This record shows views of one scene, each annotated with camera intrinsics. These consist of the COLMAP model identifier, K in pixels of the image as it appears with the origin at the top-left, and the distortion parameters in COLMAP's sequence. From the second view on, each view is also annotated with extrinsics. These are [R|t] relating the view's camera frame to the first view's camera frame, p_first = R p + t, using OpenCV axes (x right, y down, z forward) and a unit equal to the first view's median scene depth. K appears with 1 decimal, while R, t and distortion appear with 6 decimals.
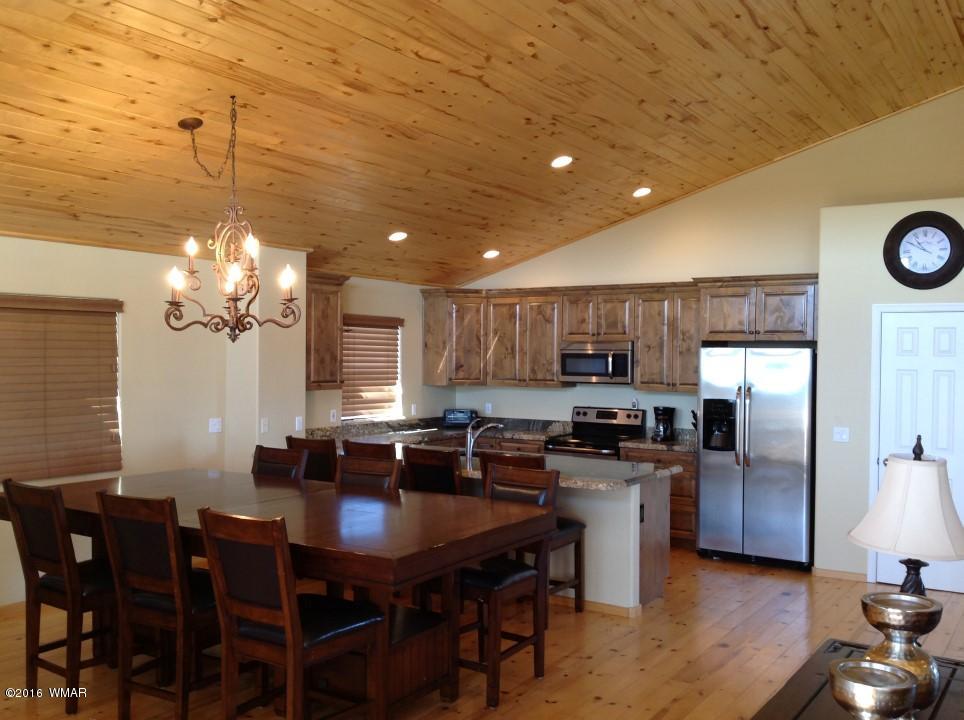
lens RADIAL K [[906.8, 0, 484.1], [0, 906.8, 366.0], [0, 0, 1]] dist [0.199268, -0.464818]
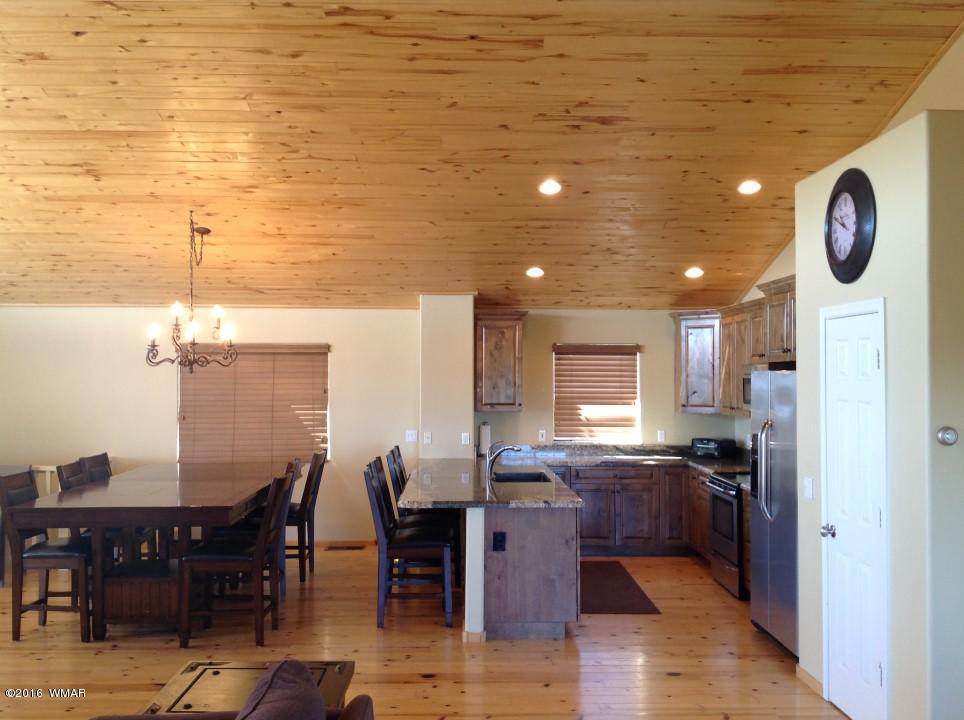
lens RADIAL K [[906.8, 0, 484.1], [0, 906.8, 366.0], [0, 0, 1]] dist [0.199268, -0.464818]
pose [[0.569464, -0.017495, -0.821830, 0.728284], [-0.005789, 0.999663, -0.025291, -0.001897], [0.821996, 0.019160, 0.569171, 0.318236]]
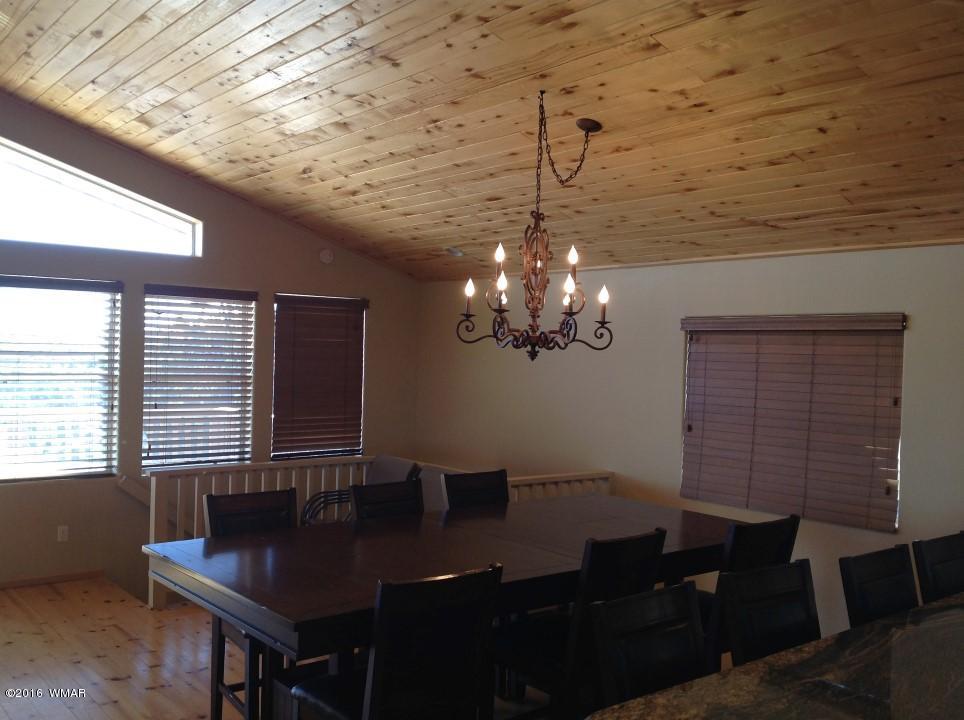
lens RADIAL K [[906.8, 0, 484.1], [0, 906.8, 366.0], [0, 0, 1]] dist [0.199268, -0.464818]
pose [[-0.305345, -0.002450, -0.952239, 0.357290], [-0.045096, 0.998912, 0.011891, -0.017101], [0.951173, 0.046572, -0.305123, 0.729033]]
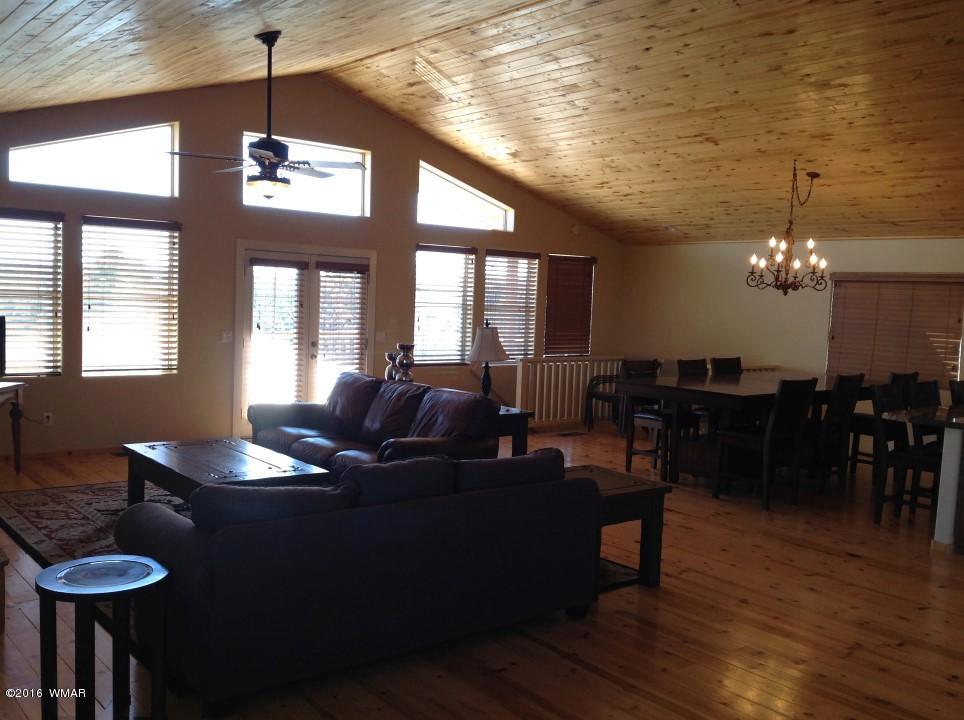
lens RADIAL K [[893.5, 0, 455.1], [0, 893.5, 360.5], [0, 0, 1]] dist [0.047141, -0.150750]
pose [[-0.333726, 0.049114, -0.941390, 0.956423], [-0.053874, 0.996016, 0.071062, 0.006366], [0.941129, 0.074432, -0.329751, 0.579692]]
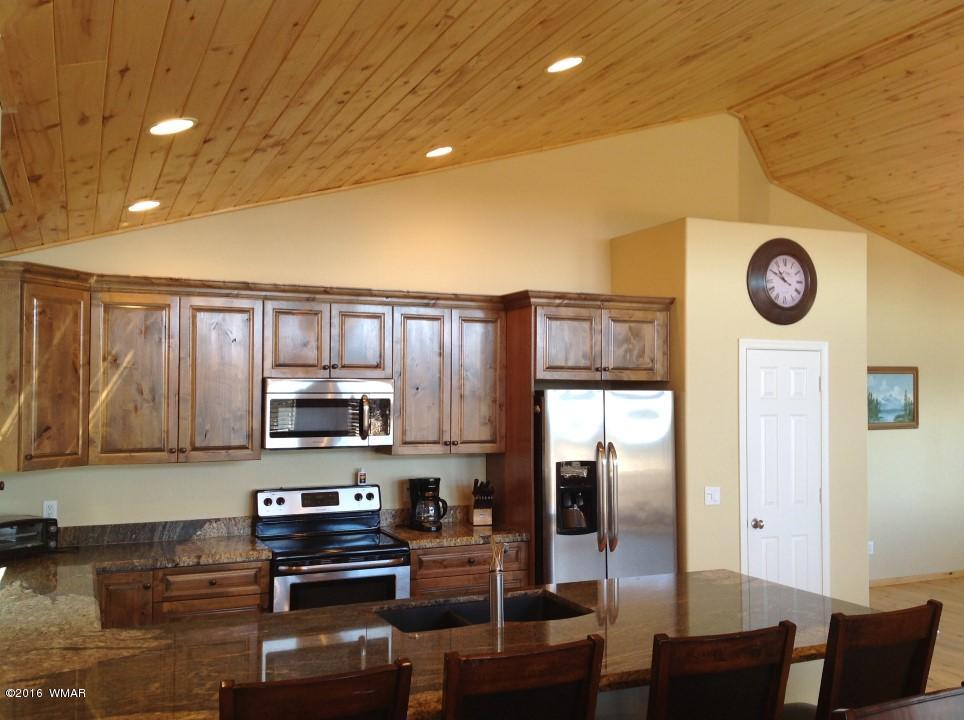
lens RADIAL K [[906.8, 0, 484.1], [0, 906.8, 366.0], [0, 0, 1]] dist [0.199268, -0.464818]
pose [[0.544775, 0.018432, 0.838379, -0.354577], [0.015978, 0.999349, -0.032353, -0.015344], [-0.838430, 0.031021, 0.544126, 0.623750]]
